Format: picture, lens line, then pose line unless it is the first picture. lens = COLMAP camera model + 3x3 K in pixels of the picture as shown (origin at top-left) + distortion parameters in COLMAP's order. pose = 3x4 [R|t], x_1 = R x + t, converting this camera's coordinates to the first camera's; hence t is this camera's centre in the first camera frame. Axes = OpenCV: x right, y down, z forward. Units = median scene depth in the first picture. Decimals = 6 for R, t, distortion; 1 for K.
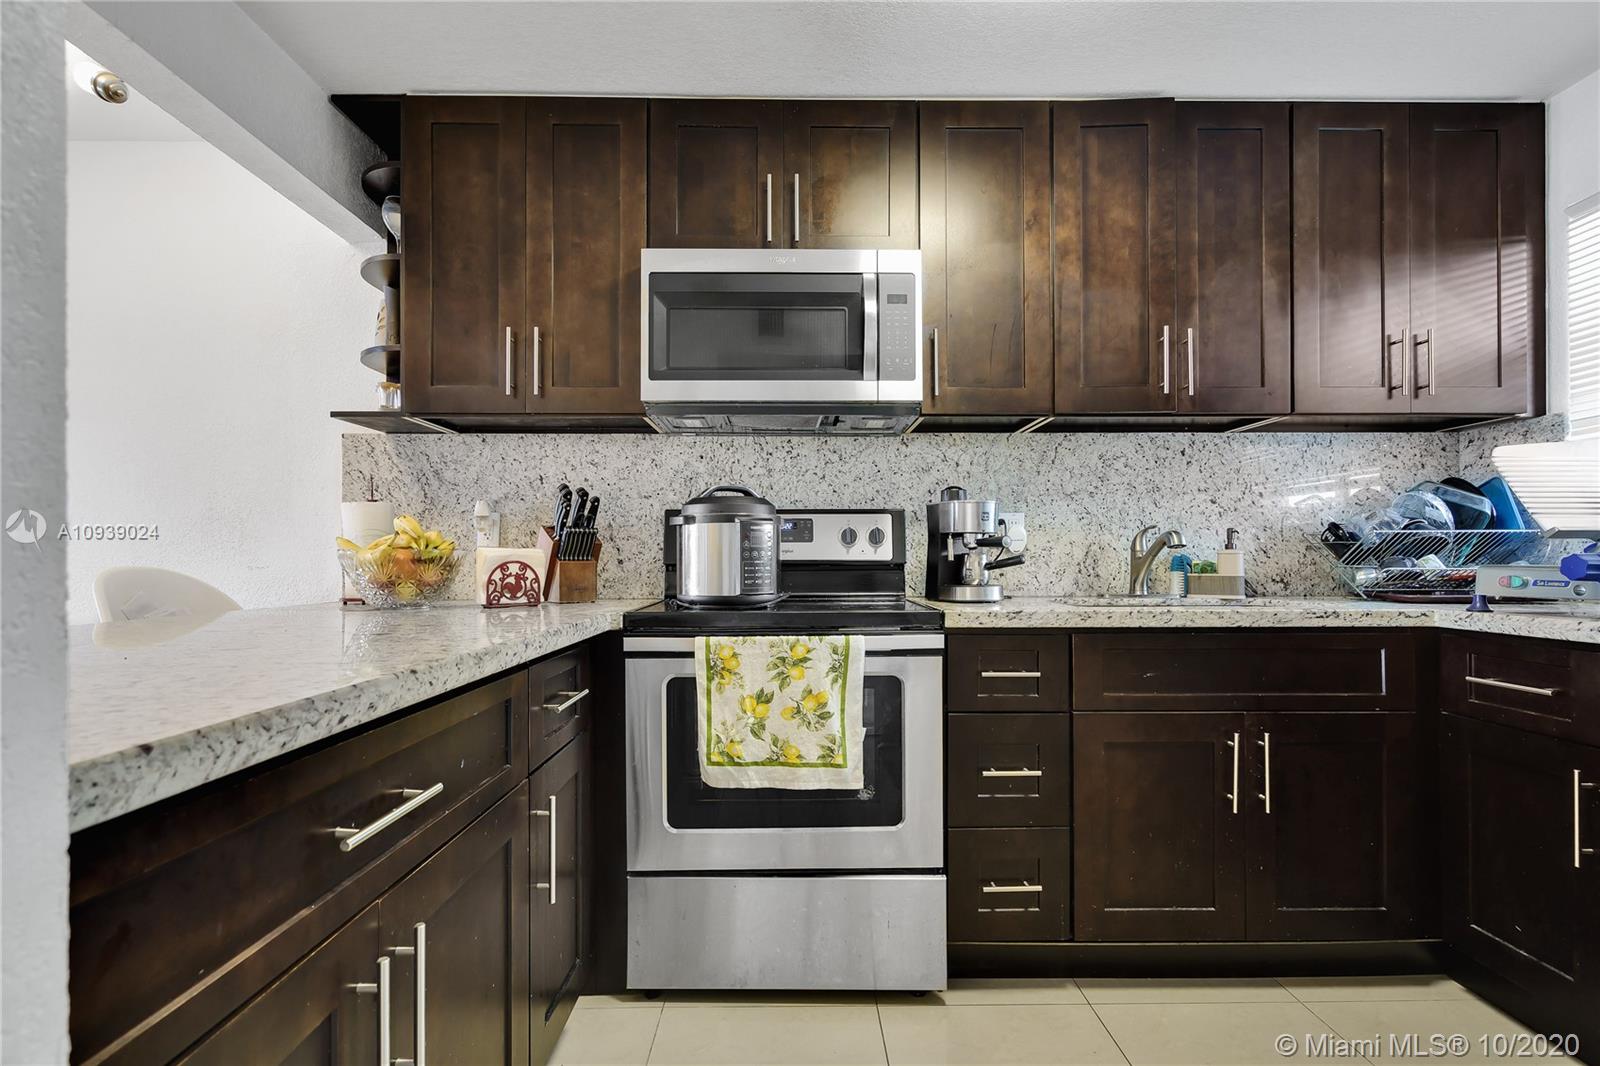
lens RADIAL K [[727.0, 0, 796.7], [0, 727.0, 548.8], [0, 0, 1]] dist [-0.005032, 0.003459]
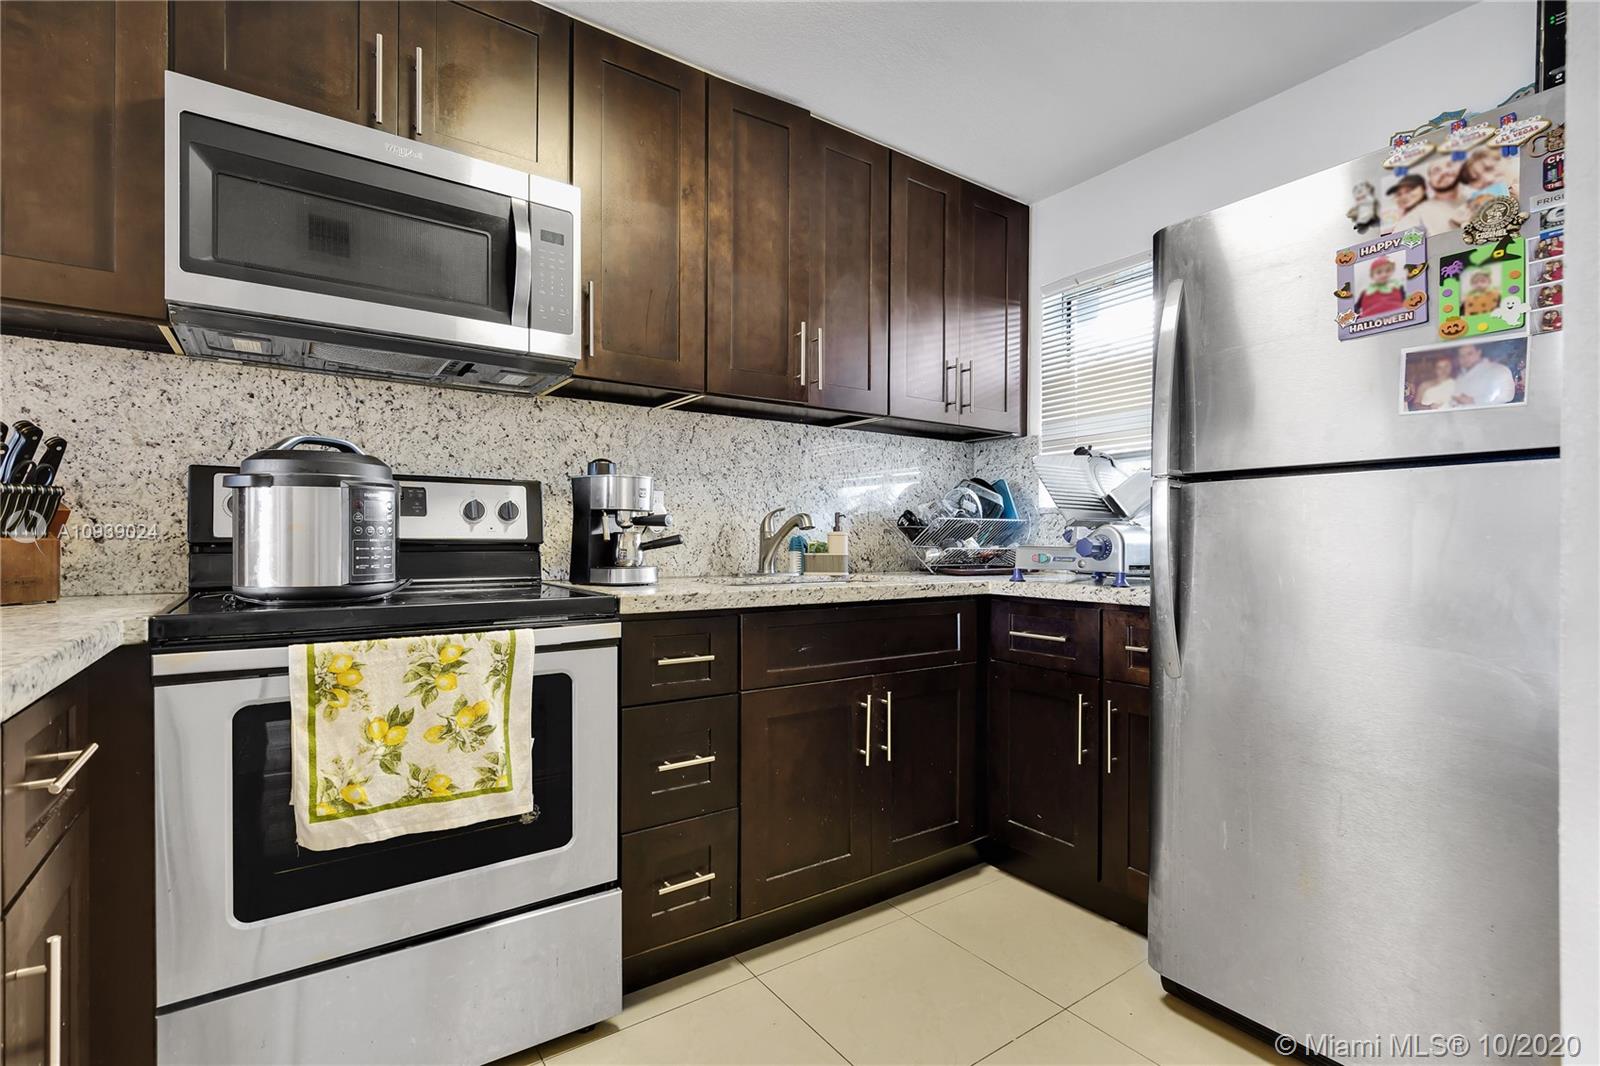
lens RADIAL K [[727.0, 0, 783.5], [0, 727.0, 540.2], [0, 0, 1]] dist [-0.005032, 0.003459]
pose [[0.828547, 0.005145, 0.559896, -0.112997], [-0.013840, 0.999840, 0.011293, 0.002999], [-0.559748, -0.017105, 0.828486, 0.120028]]
